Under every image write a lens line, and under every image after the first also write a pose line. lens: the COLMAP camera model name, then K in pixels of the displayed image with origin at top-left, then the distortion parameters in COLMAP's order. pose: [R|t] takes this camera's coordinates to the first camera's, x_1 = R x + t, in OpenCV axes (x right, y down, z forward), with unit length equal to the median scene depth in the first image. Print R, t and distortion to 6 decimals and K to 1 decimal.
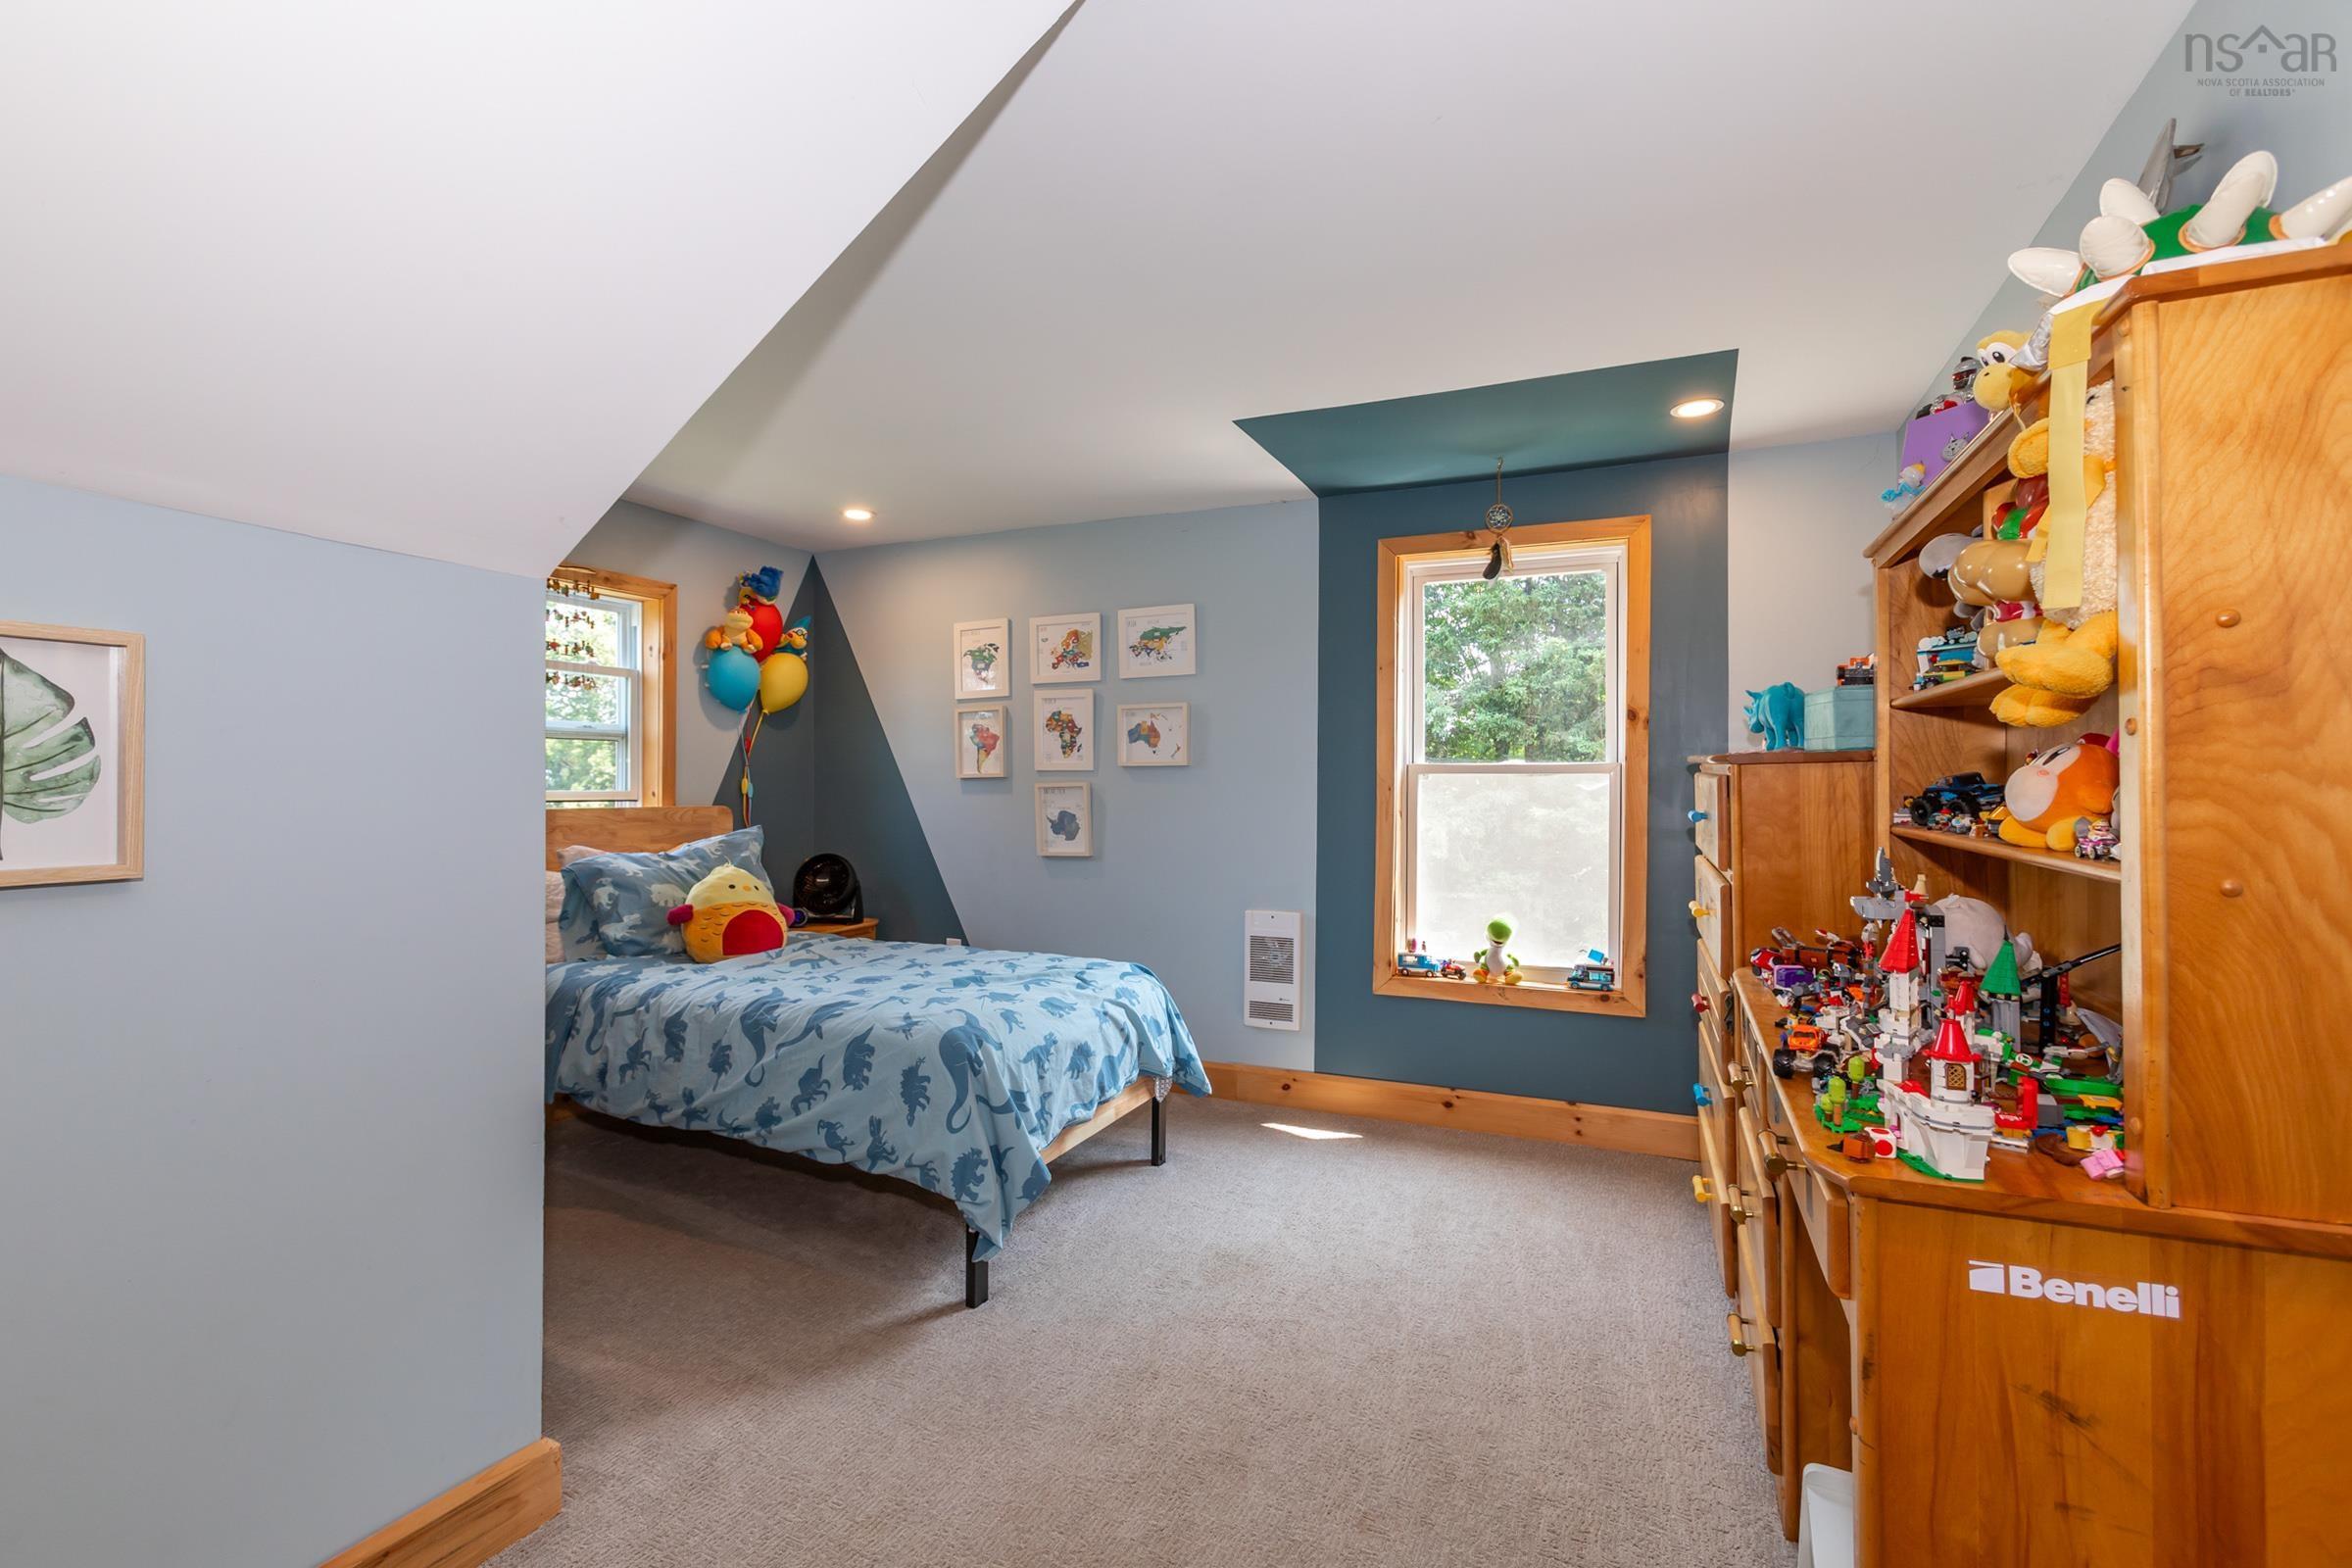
lens RADIAL K [[1079.8, 0, 1154.4], [0, 1079.8, 778.2], [0, 0, 1]] dist [-0.011893, 0.008571]
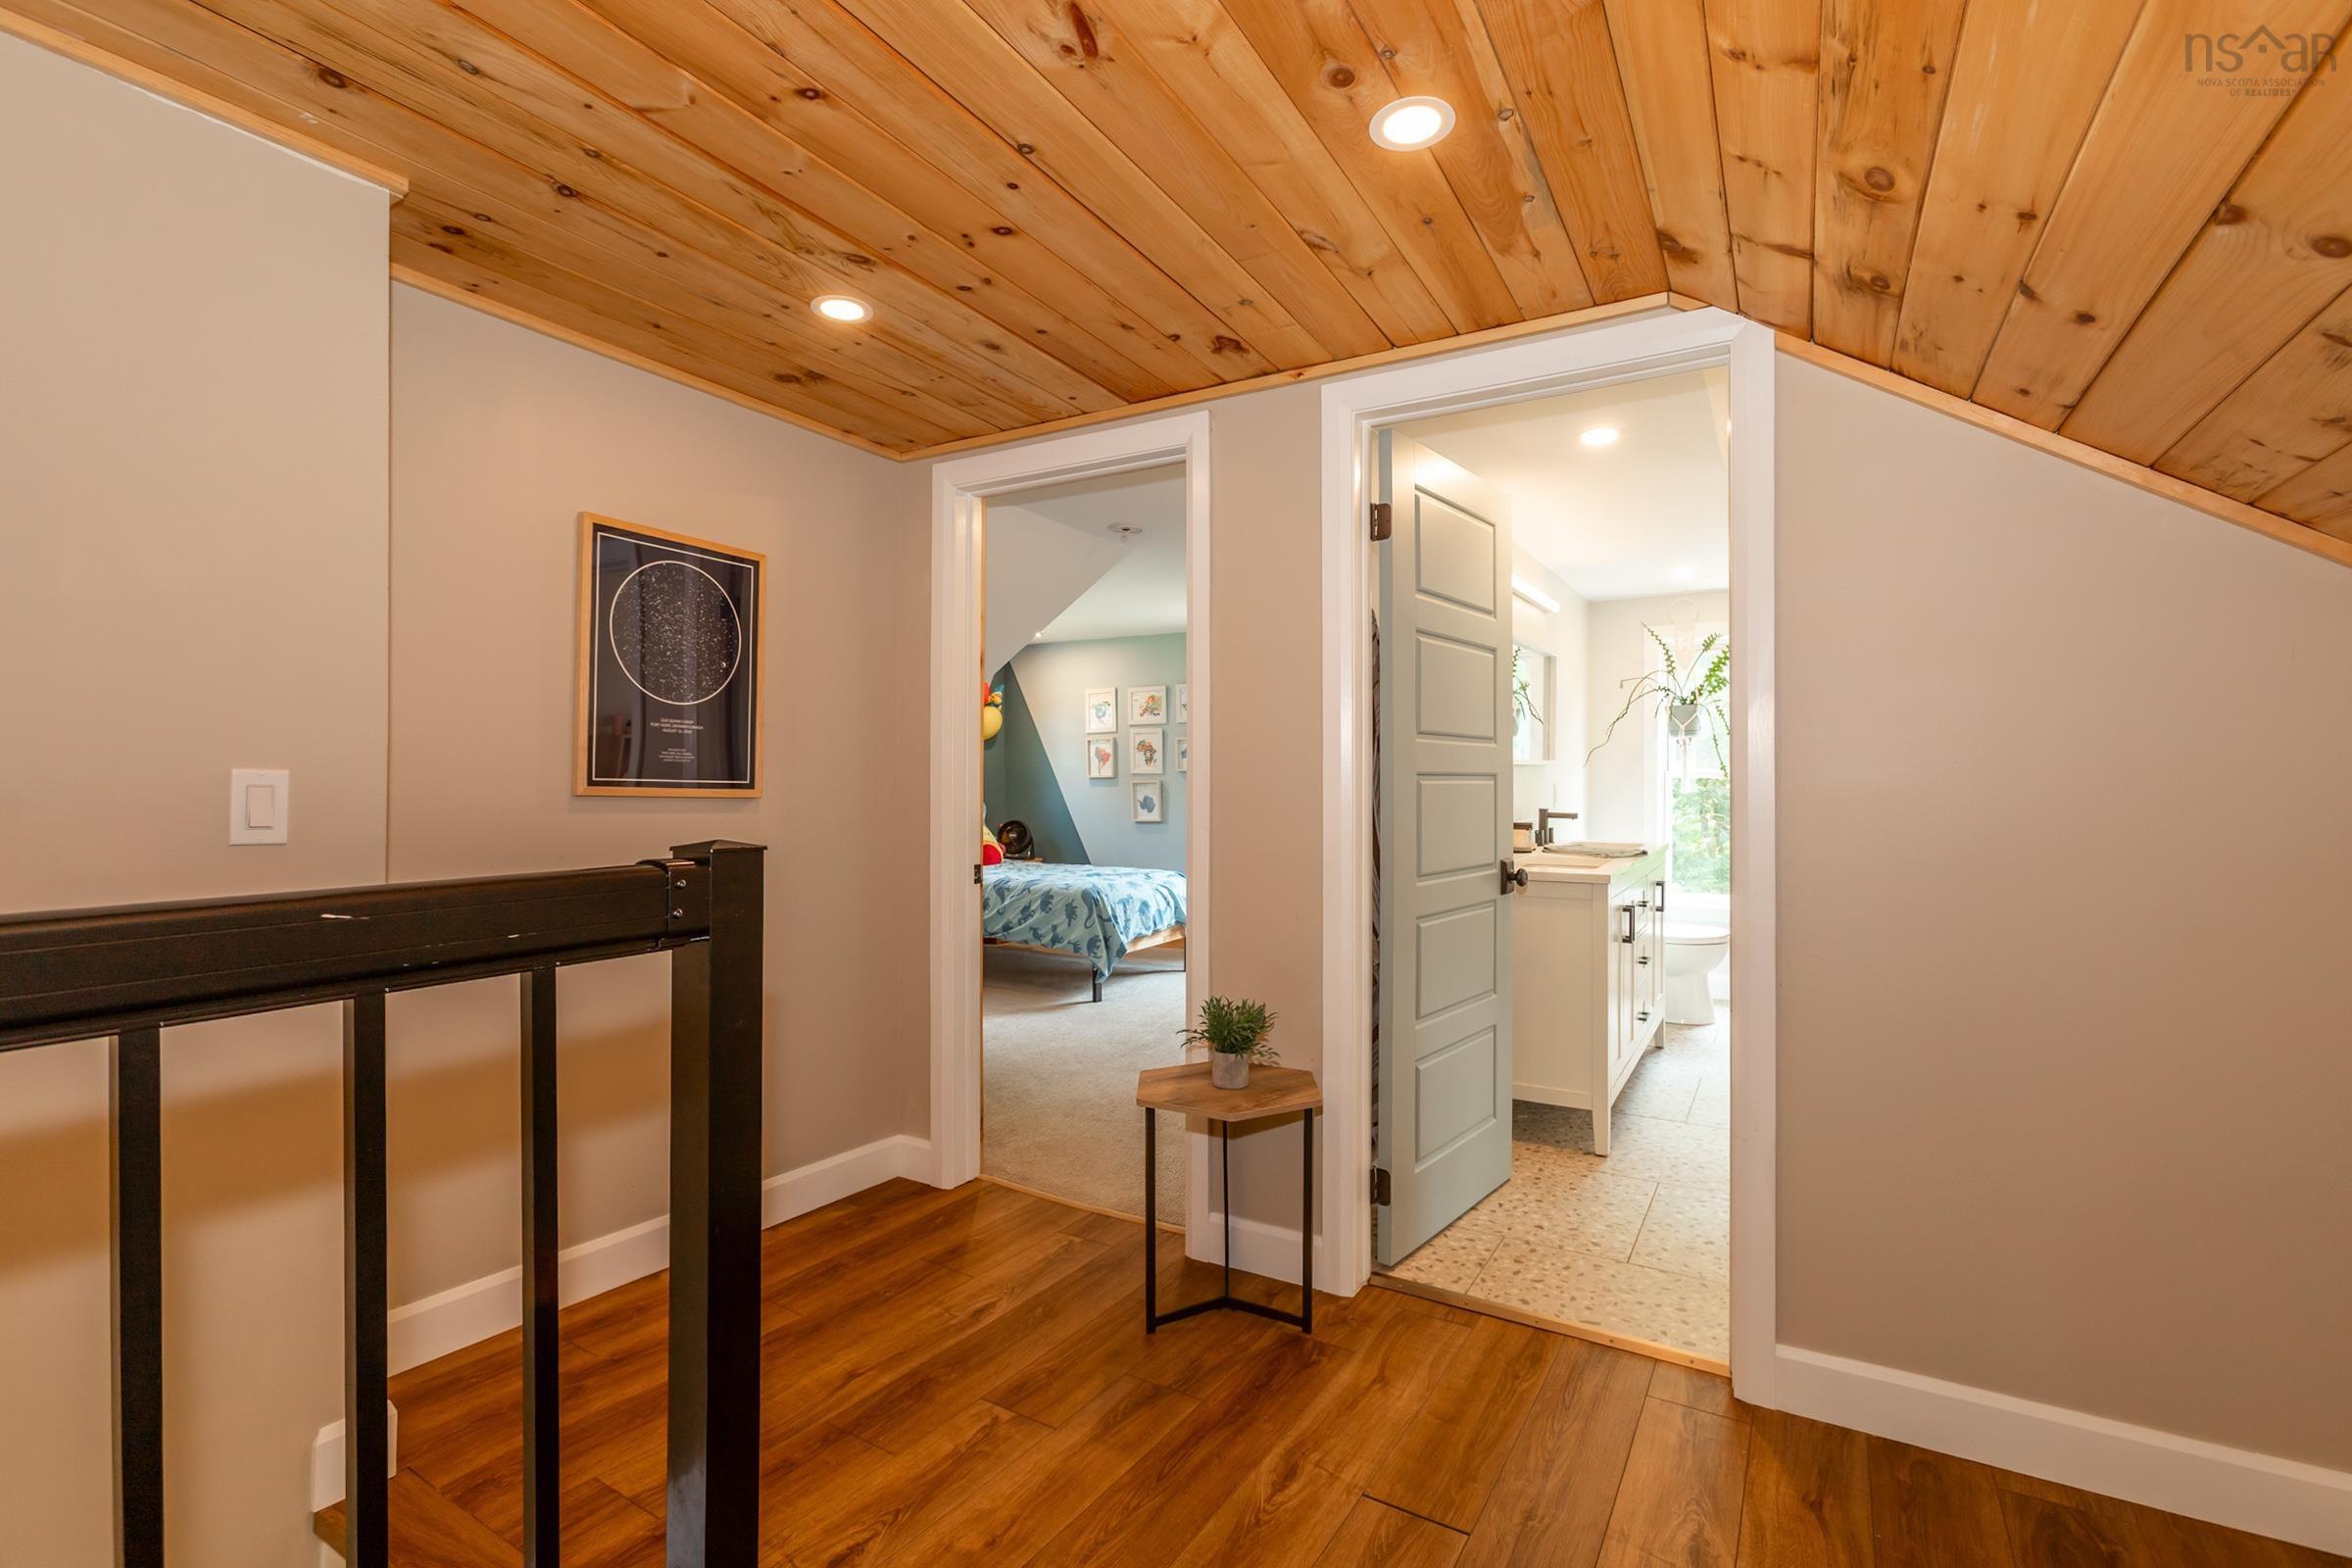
lens RADIAL K [[1079.8, 0, 1154.4], [0, 1079.8, 778.2], [0, 0, 1]] dist [-0.011893, 0.008571]
pose [[0.993619, 0.000192, -0.112786, 0.186629], [0.000344, 0.999989, 0.004734, -0.011463], [0.112785, -0.004743, 0.993608, -1.098915]]
